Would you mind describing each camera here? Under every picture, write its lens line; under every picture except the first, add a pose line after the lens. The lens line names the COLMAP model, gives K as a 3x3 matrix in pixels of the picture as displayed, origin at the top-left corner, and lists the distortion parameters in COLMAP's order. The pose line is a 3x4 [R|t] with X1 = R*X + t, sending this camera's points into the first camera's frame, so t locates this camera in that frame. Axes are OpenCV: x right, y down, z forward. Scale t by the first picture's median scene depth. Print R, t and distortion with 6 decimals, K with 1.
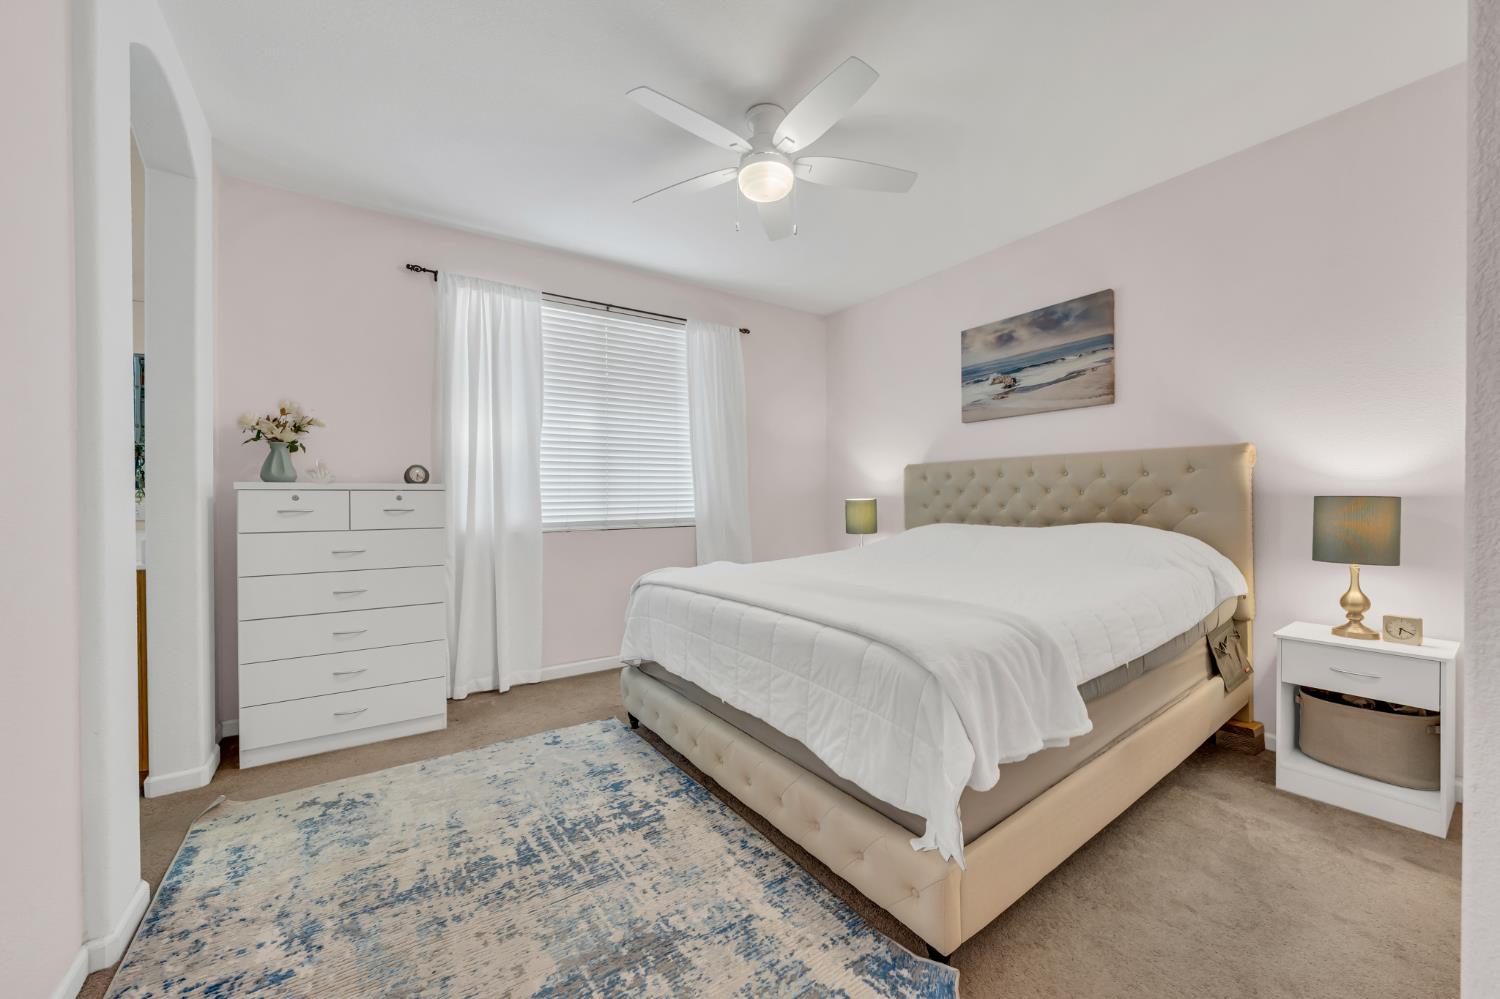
lens RADIAL K [[549.7, 0, 739.3], [0, 549.7, 497.7], [0, 0, 1]] dist [0.006819, -0.000470]
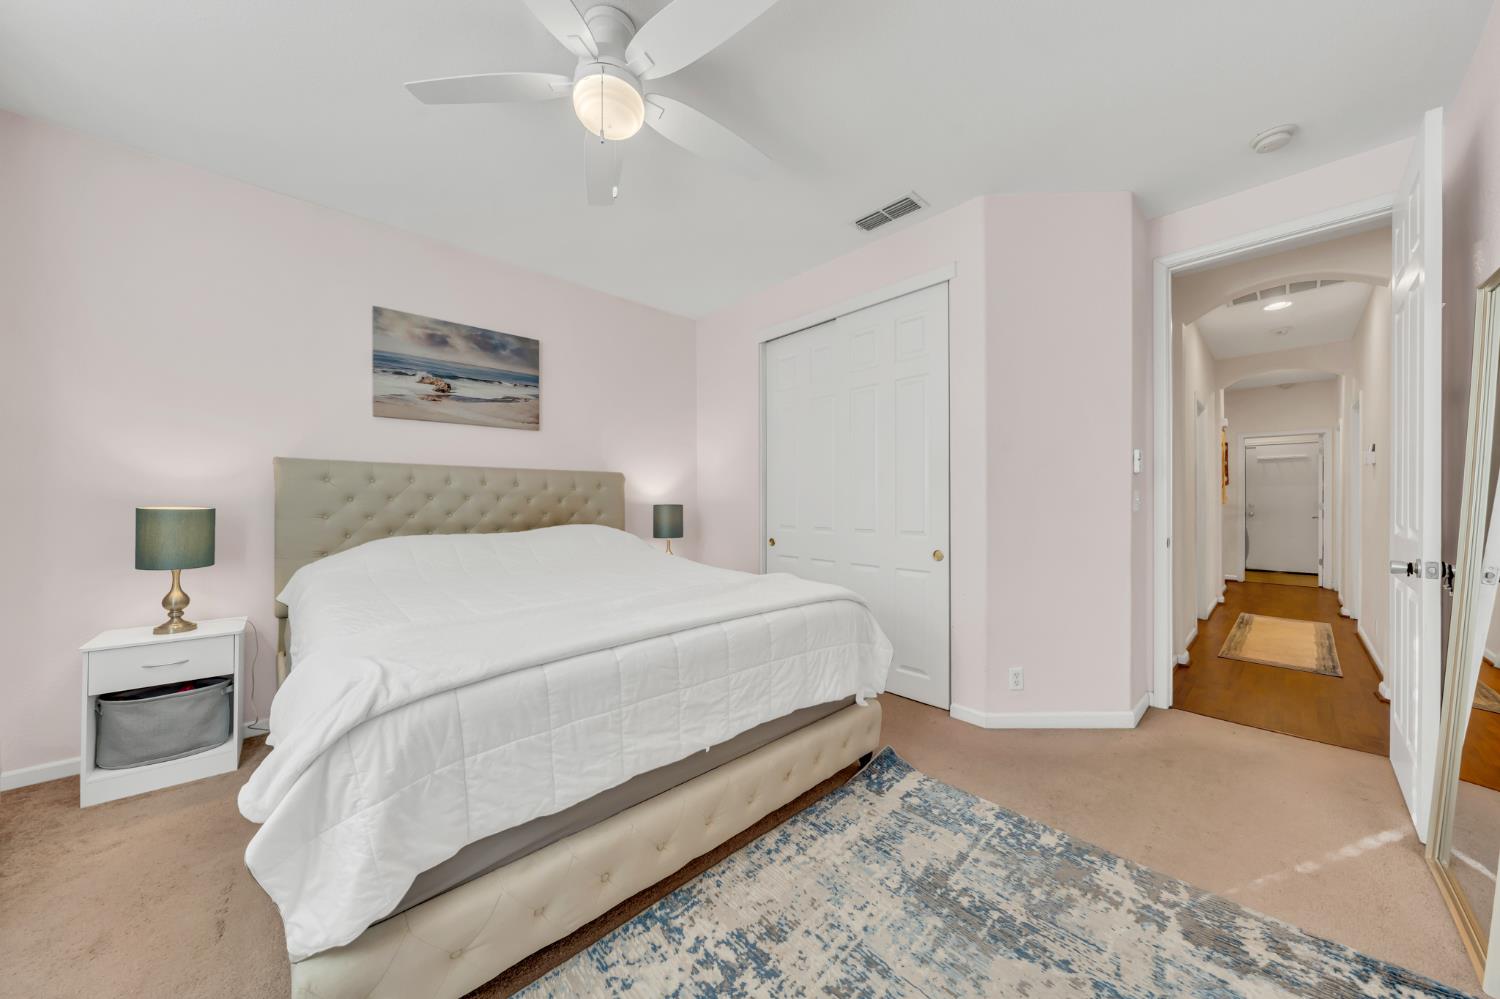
lens RADIAL K [[501.1, 0, 735.9], [0, 501.1, 504.8], [0, 0, 1]] dist [-0.005562, -0.000012]
pose [[-0.121012, 0.001085, 0.992650, -0.794678], [0.001225, 0.999999, -0.000944, 0.000047], [-0.992650, 0.001101, -0.121013, 1.055800]]
